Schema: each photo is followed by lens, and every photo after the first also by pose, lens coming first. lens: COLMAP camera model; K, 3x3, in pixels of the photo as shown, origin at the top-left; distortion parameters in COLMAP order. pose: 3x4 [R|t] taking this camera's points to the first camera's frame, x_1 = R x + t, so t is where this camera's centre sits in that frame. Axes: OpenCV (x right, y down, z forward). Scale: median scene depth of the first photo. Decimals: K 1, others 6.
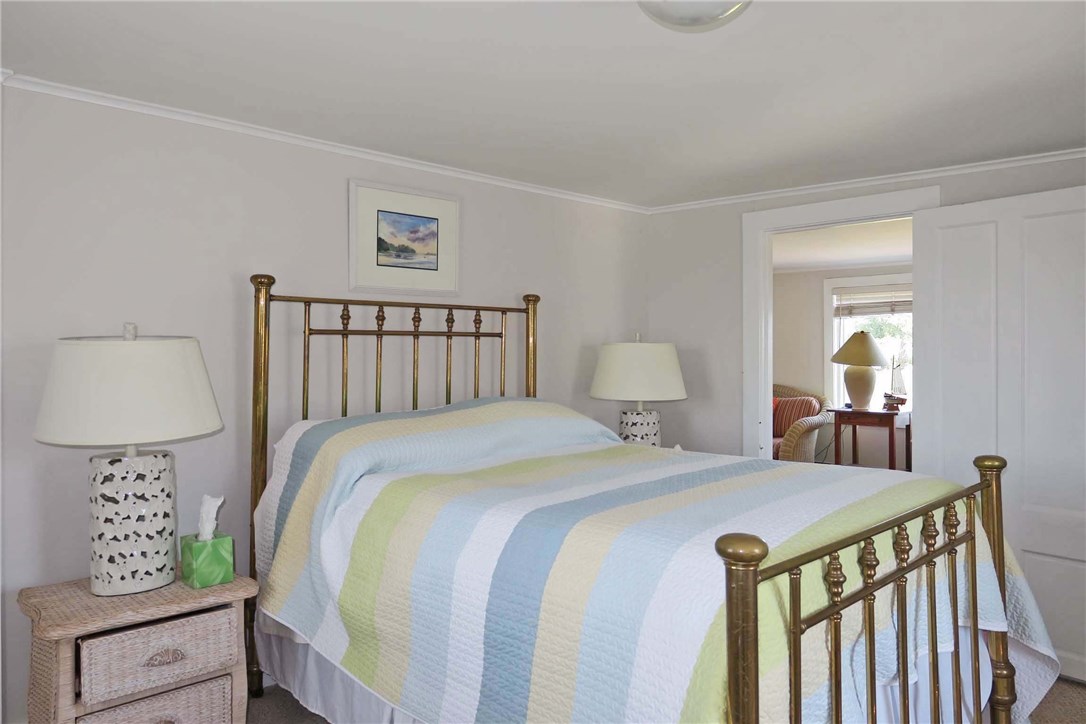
lens RADIAL K [[751.8, 0, 552.1], [0, 751.8, 357.7], [0, 0, 1]] dist [-0.009785, -0.000631]
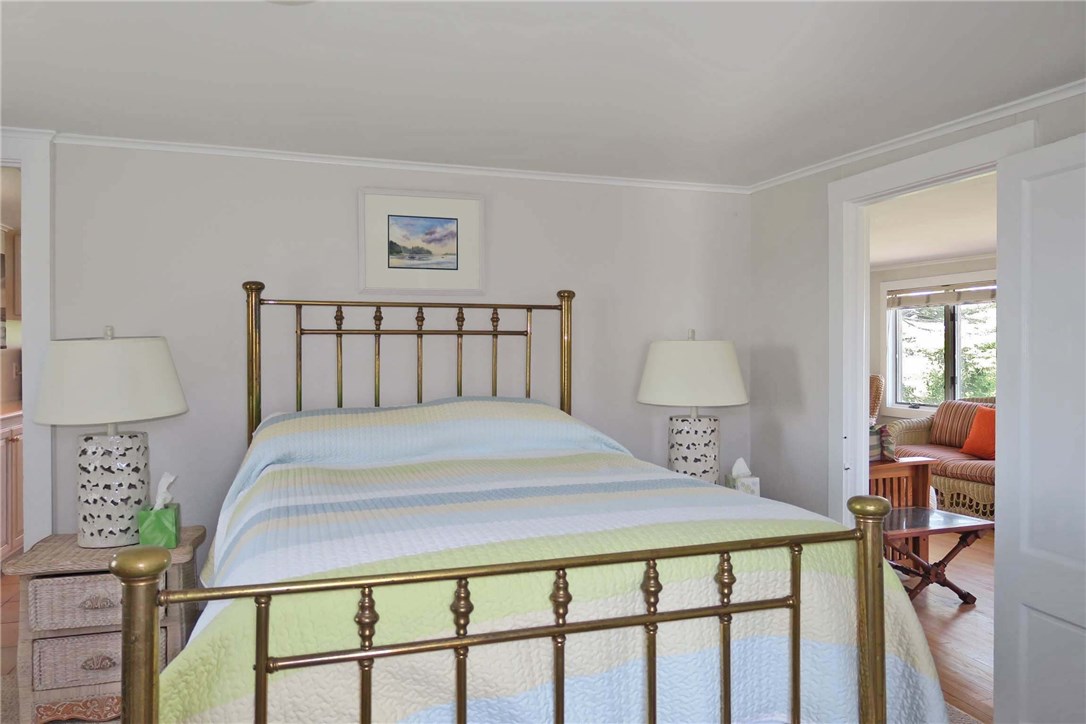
lens RADIAL K [[751.8, 0, 546.2], [0, 751.8, 360.2], [0, 0, 1]] dist [-0.009785, -0.000631]
pose [[0.897751, 0.006874, -0.440450, 0.438907], [-0.005208, 0.999974, 0.004991, -0.000399], [0.440473, -0.002187, 0.897763, 0.158847]]
